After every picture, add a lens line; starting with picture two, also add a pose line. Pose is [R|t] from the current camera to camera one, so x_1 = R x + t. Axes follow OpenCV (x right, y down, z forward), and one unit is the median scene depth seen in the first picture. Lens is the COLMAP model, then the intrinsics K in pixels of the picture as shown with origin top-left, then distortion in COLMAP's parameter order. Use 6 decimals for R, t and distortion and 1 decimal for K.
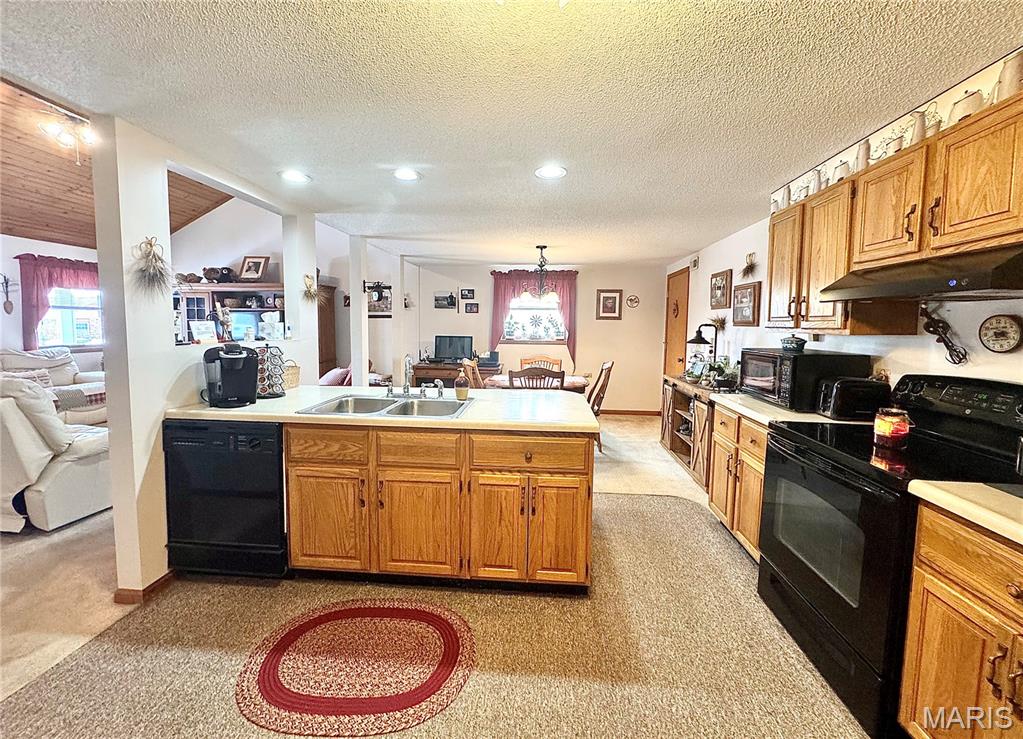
lens RADIAL K [[408.2, 0, 514.7], [0, 408.2, 355.9], [0, 0, 1]] dist [-0.001123, -0.000554]
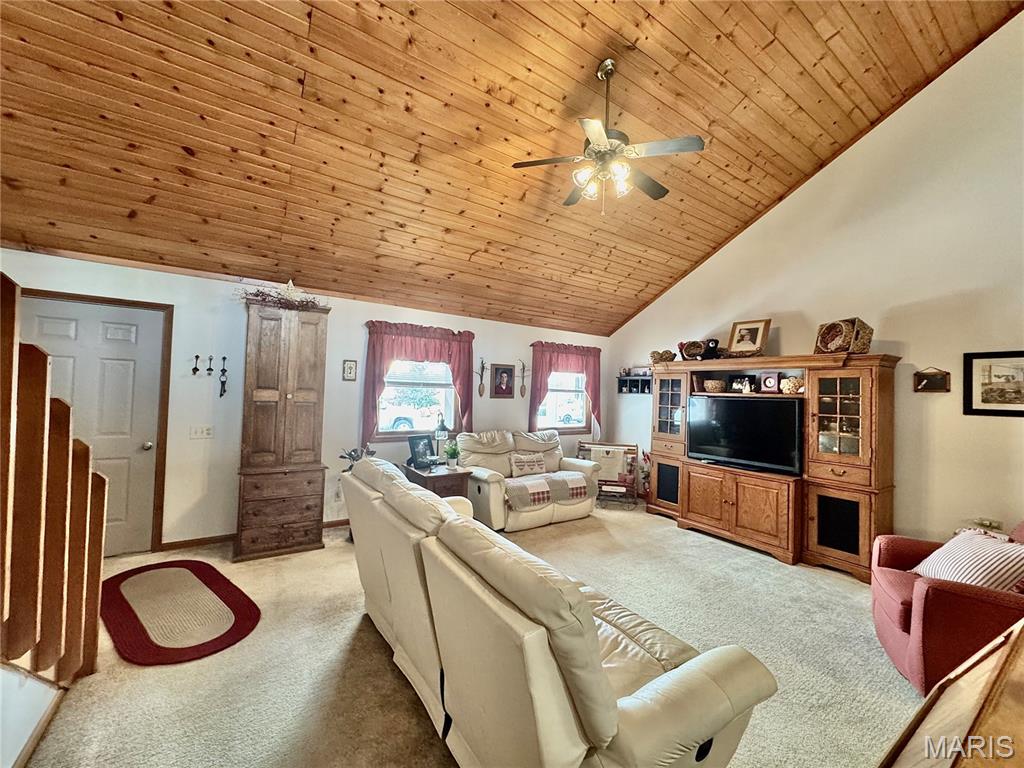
lens RADIAL K [[411.0, 0, 512.0], [0, 411.0, 381.3], [0, 0, 1]] dist [-0.003066, -0.000102]
pose [[0.623060, -0.007928, -0.782134, -0.340350], [-0.086871, 0.993061, -0.079269, -0.046663], [0.777335, 0.117334, 0.618048, 0.250038]]
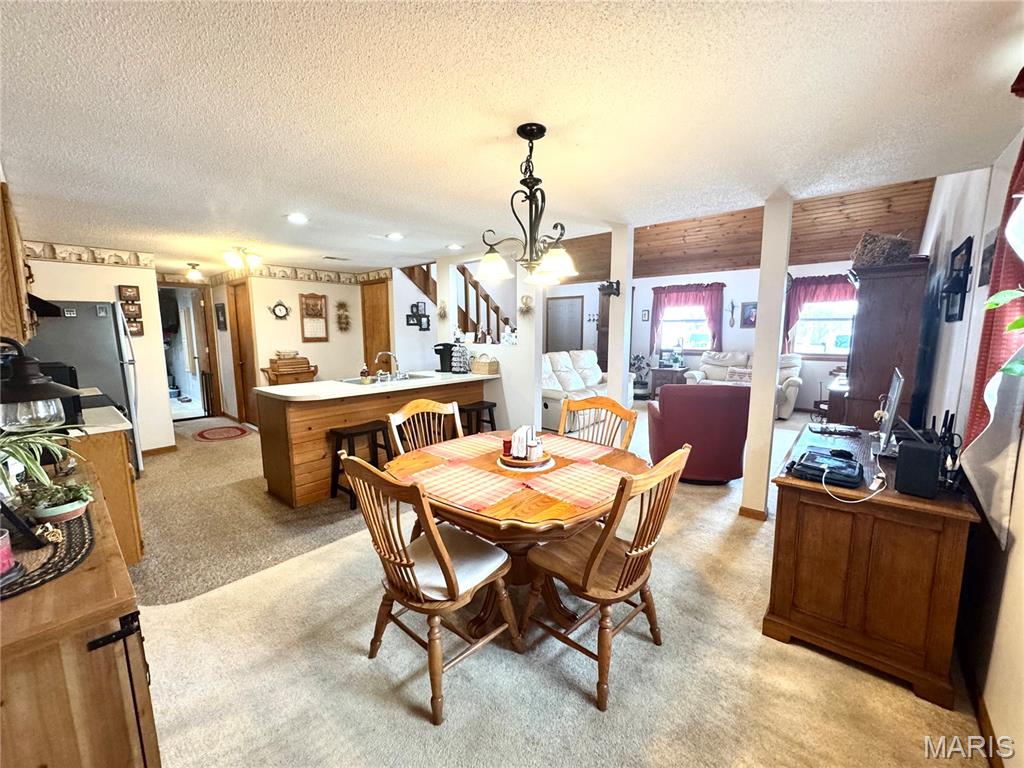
lens RADIAL K [[411.0, 0, 512.8], [0, 411.0, 384.3], [0, 0, 1]] dist [-0.003066, -0.000102]
pose [[-0.598339, 0.099899, -0.794991, 0.273560], [-0.063206, 0.983220, 0.171123, -0.077094], [0.798746, 0.152638, -0.581985, 0.917680]]
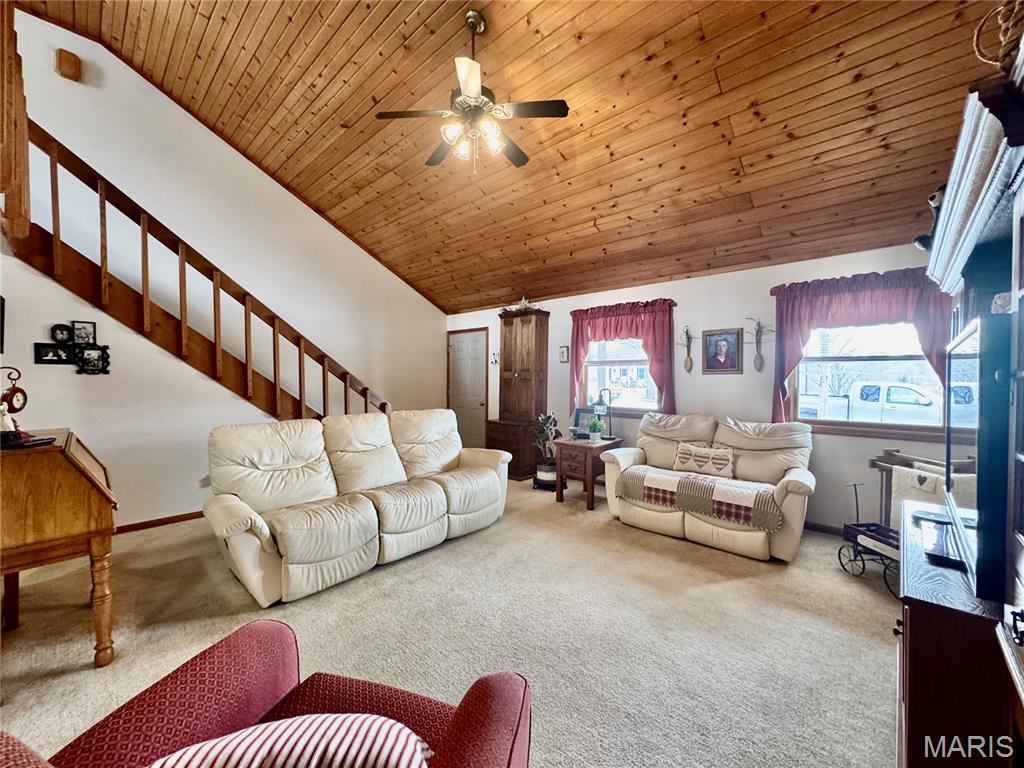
lens RADIAL K [[411.0, 0, 511.8], [0, 411.0, 384.4], [0, 0, 1]] dist [-0.003066, -0.000102]
pose [[-0.625648, 0.003813, -0.780096, -0.310285], [-0.069148, 0.995781, 0.060325, -0.077434], [0.777035, 0.091684, -0.622744, 0.911008]]
